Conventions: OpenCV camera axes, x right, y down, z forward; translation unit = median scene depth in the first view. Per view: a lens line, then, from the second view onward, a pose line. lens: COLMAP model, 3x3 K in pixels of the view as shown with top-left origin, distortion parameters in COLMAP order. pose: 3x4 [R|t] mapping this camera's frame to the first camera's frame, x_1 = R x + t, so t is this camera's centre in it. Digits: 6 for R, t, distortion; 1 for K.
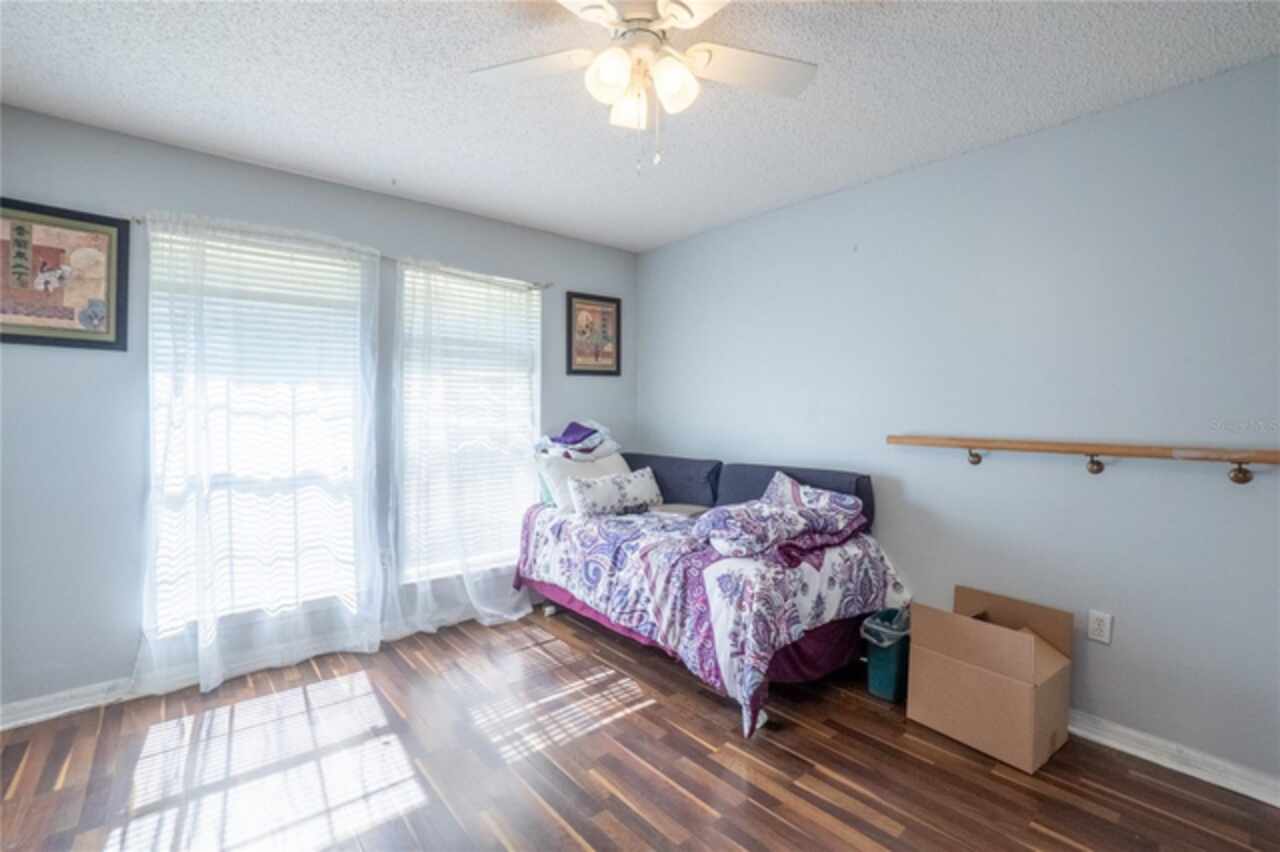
lens RADIAL K [[569.0, 0, 634.5], [0, 569.0, 420.6], [0, 0, 1]] dist [-0.048645, 0.016405]
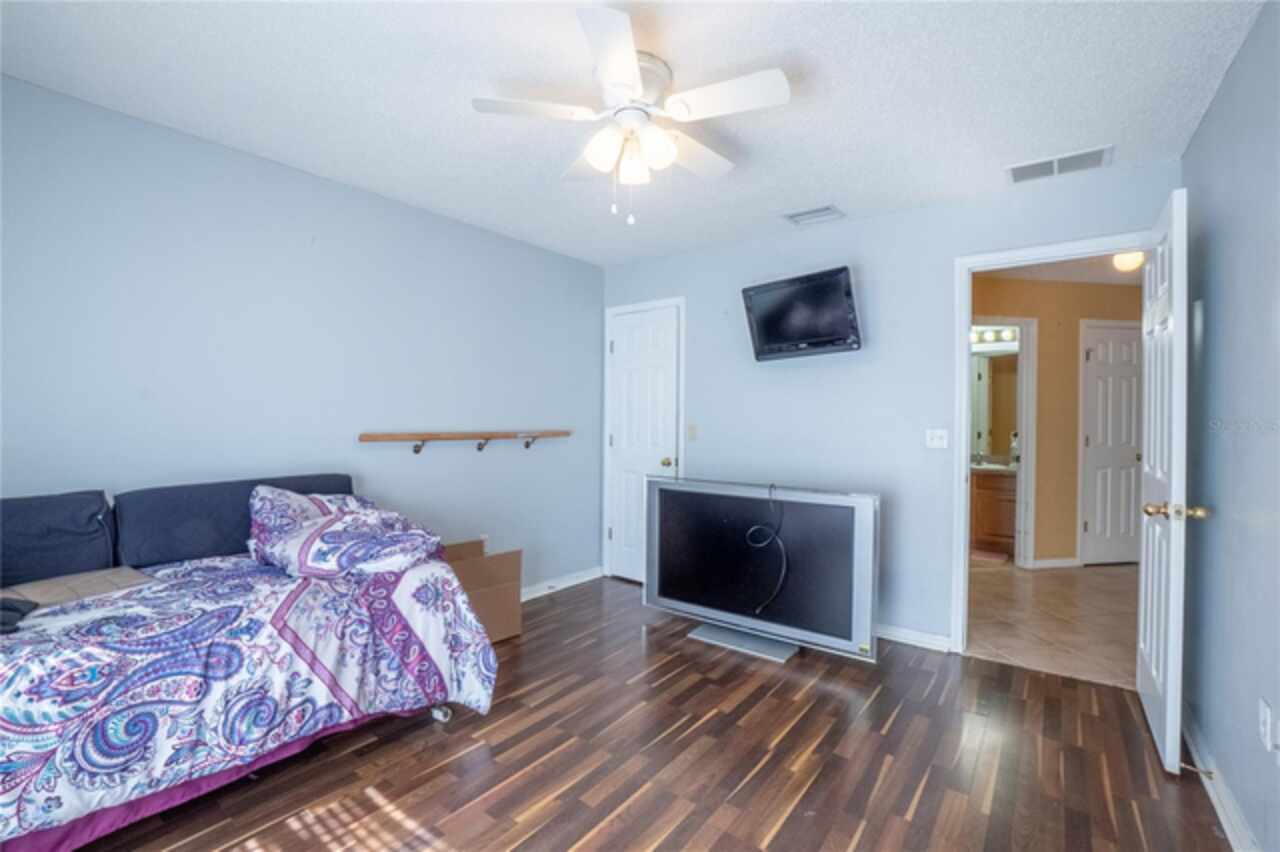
lens RADIAL K [[569.0, 0, 633.7], [0, 569.0, 419.8], [0, 0, 1]] dist [-0.048645, 0.016405]
pose [[-0.212187, -0.013485, 0.977136, -0.788065], [0.005013, 0.999877, 0.014888, -0.015602], [-0.977216, 0.008057, -0.212094, 0.816399]]
